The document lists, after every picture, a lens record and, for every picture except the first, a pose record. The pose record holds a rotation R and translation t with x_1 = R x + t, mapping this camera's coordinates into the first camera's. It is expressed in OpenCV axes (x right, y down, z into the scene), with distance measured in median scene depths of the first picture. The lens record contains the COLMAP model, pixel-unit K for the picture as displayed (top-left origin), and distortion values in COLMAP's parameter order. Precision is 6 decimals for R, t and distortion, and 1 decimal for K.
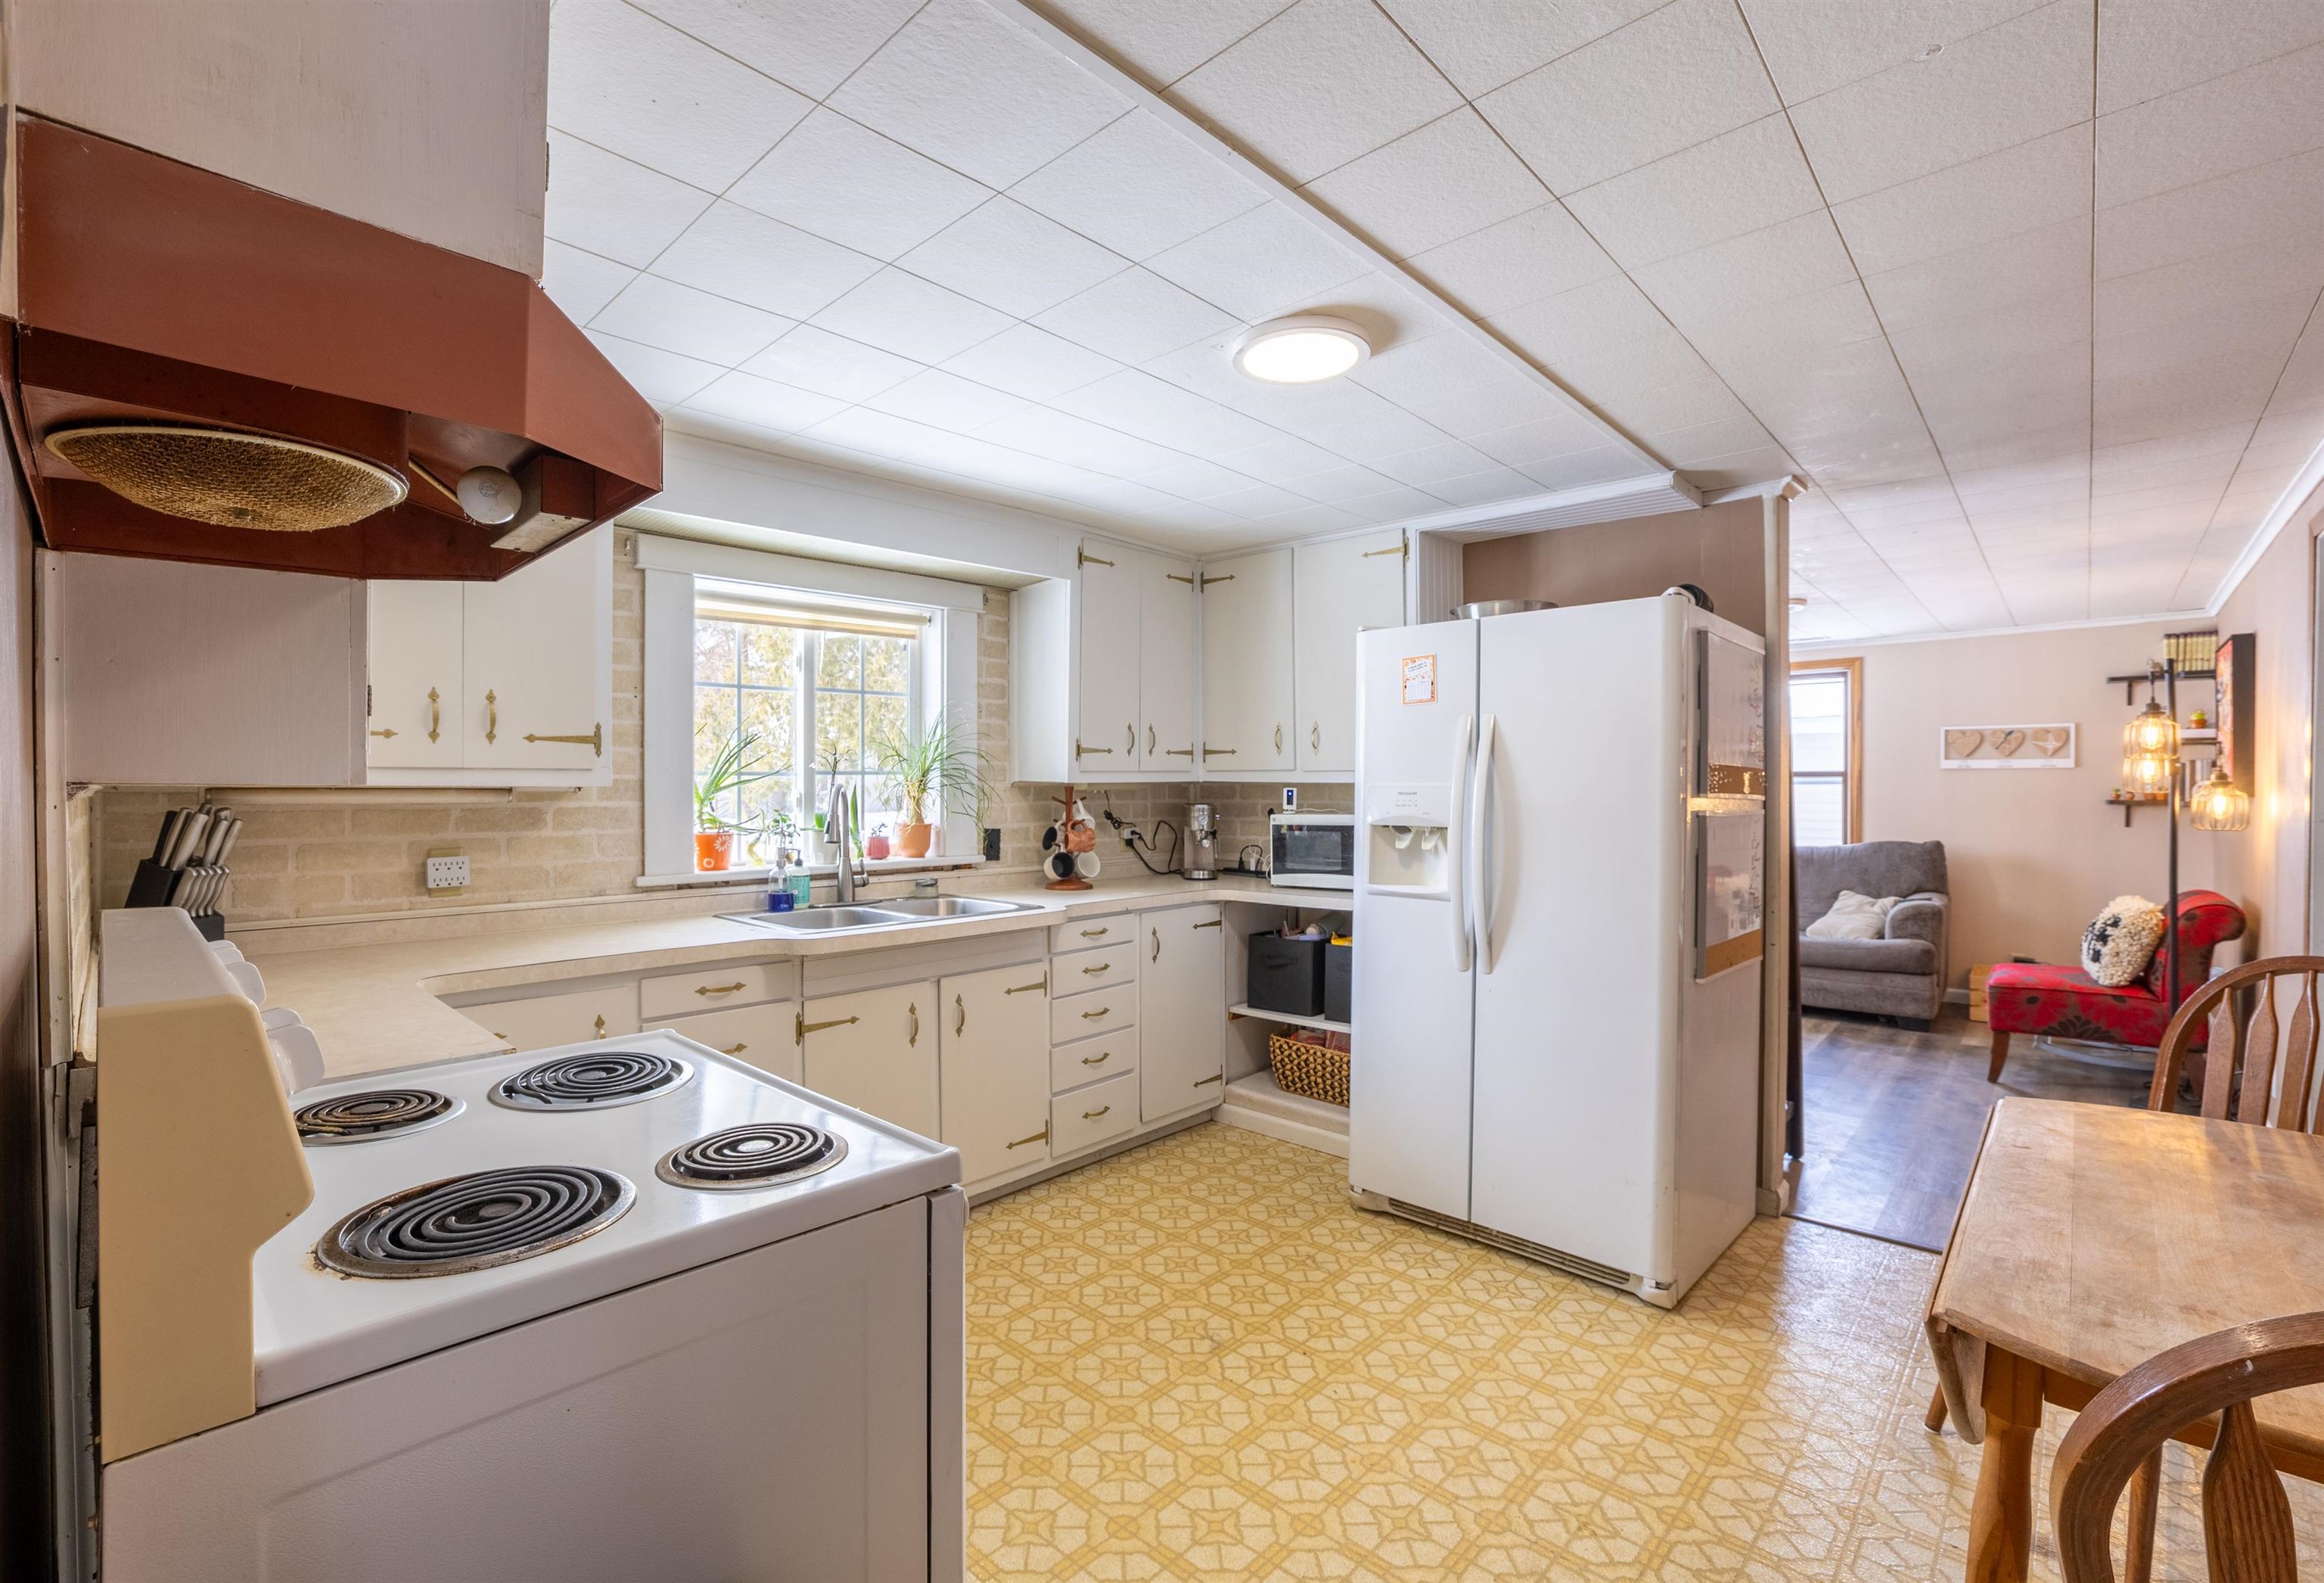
lens RADIAL K [[1005.1, 0, 1151.4], [0, 1005.1, 787.7], [0, 0, 1]] dist [-0.012738, 0.000285]
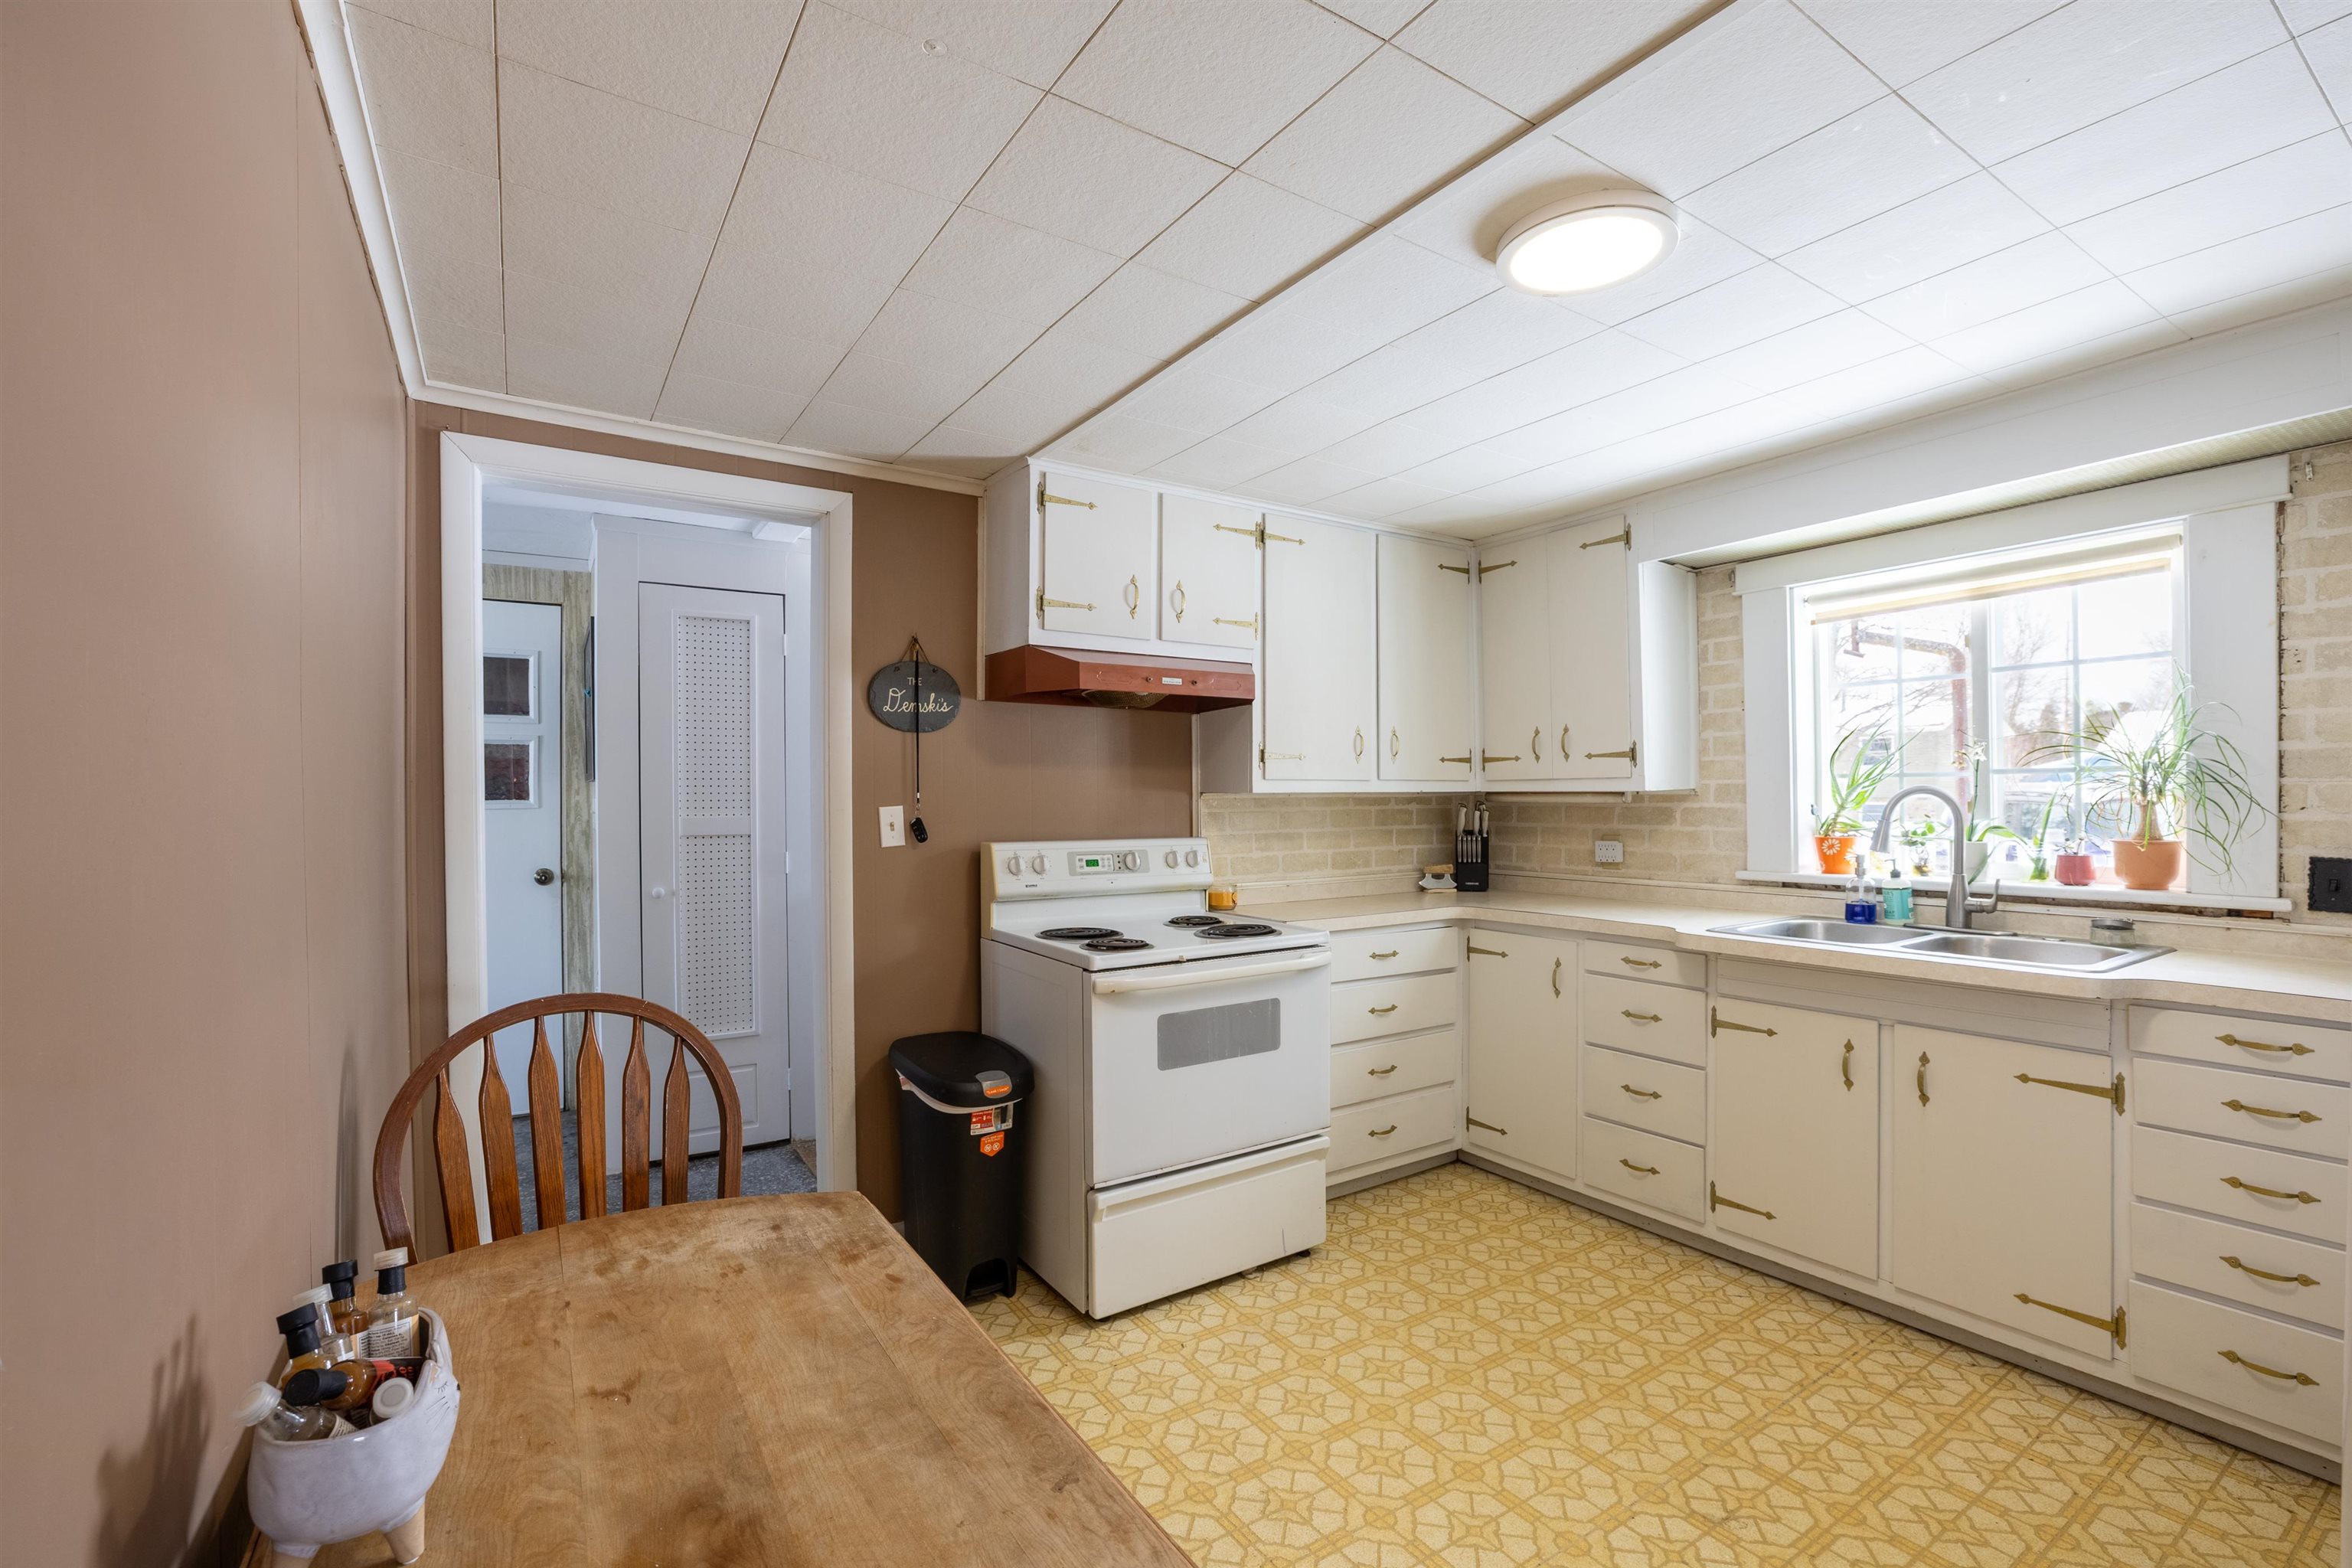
lens RADIAL K [[1016.7, 0, 1170.1], [0, 1016.7, 787.3], [0, 0, 1]] dist [0.000385, 0.000468]
pose [[-0.215240, -0.005166, -0.976547, 0.775407], [0.009970, 0.999922, -0.007487, -0.002344], [0.976510, -0.011348, -0.215172, 0.647440]]
